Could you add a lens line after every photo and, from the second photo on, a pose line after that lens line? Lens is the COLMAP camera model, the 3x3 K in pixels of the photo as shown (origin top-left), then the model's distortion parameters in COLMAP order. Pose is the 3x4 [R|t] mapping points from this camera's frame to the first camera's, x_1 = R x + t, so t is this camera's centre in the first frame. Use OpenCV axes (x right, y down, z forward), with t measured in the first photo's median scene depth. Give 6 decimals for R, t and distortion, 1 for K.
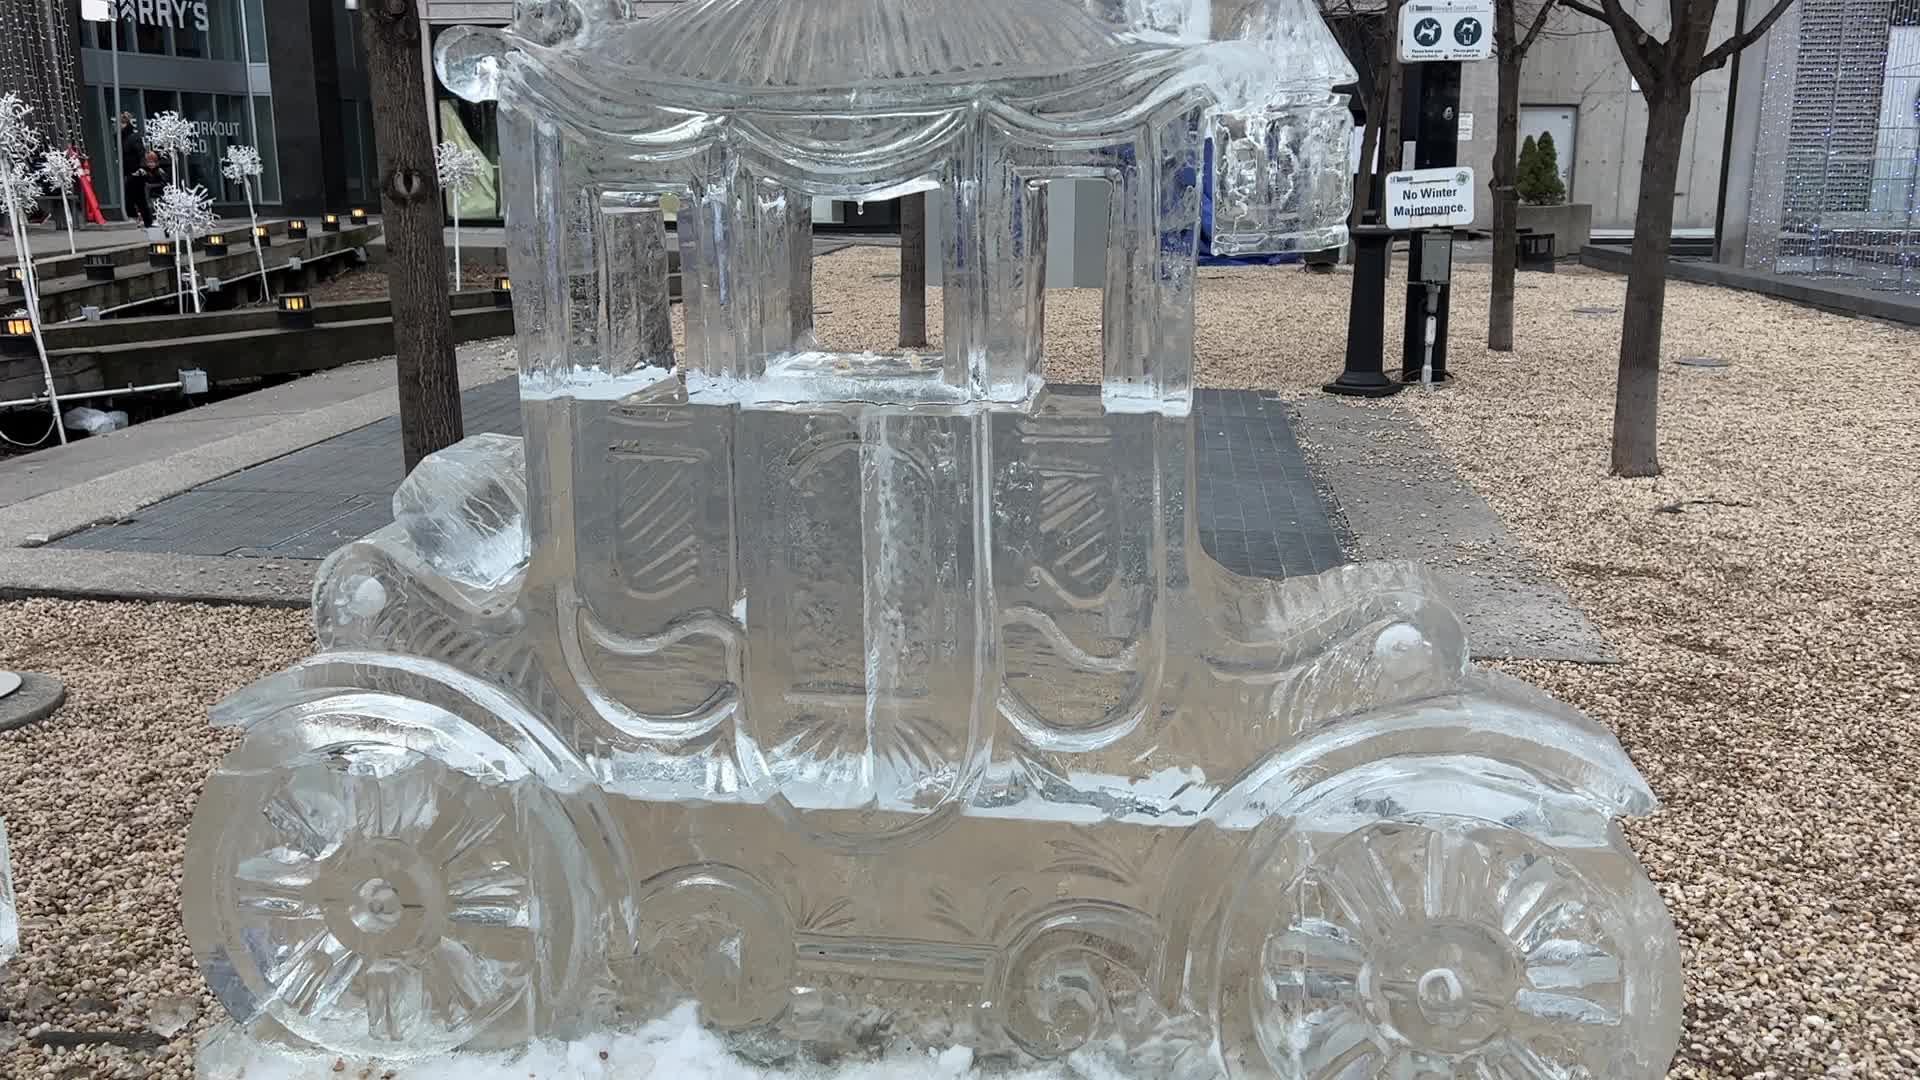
lens RADIAL K [[1666.3, 0, 959.4], [0, 1666.3, 534.2], [0, 0, 1]] dist [0.075424, -0.094124]
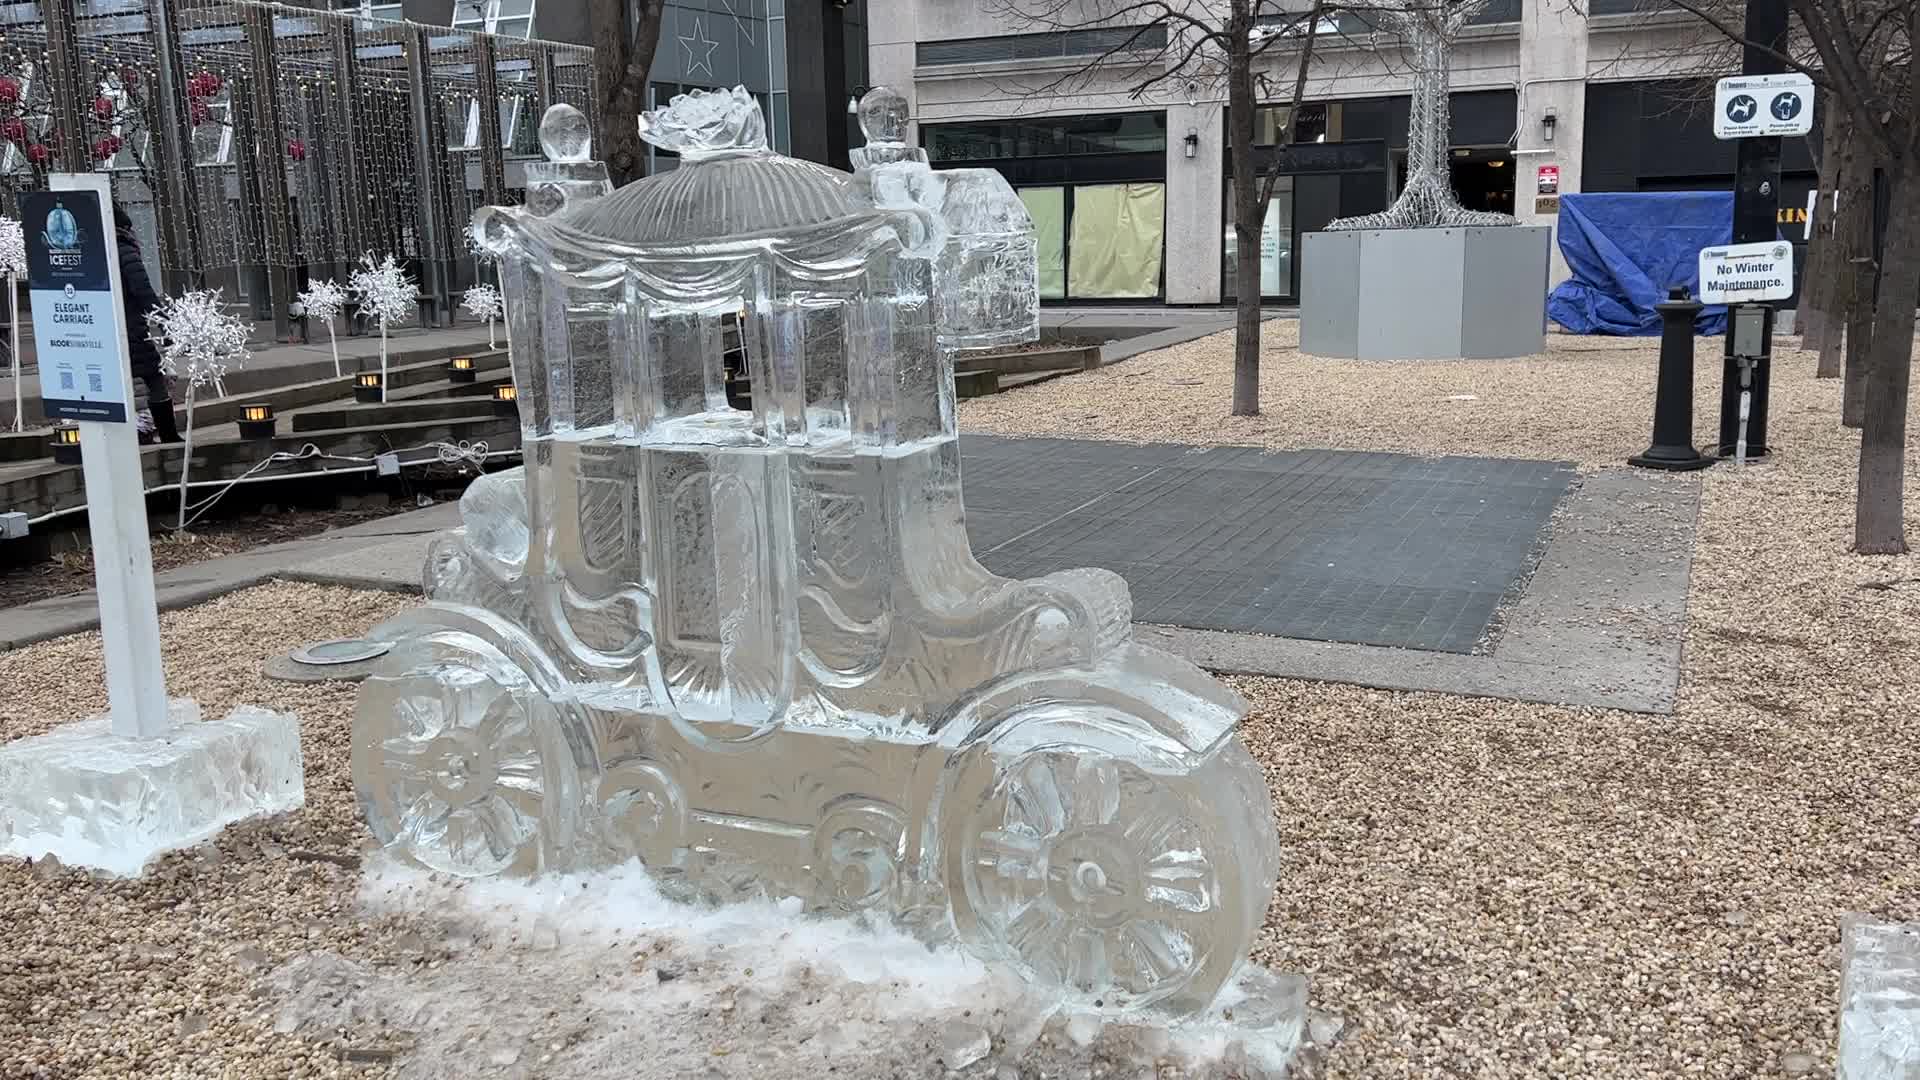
lens RADIAL K [[1666.3, 0, 954.8], [0, 1666.3, 541.5], [0, 0, 1]] dist [0.075424, -0.094124]
pose [[0.953710, 0.034638, -0.298727, 0.273180], [-0.045627, 0.998511, -0.029888, 0.019183], [0.297248, 0.042135, 0.953870, -0.166733]]
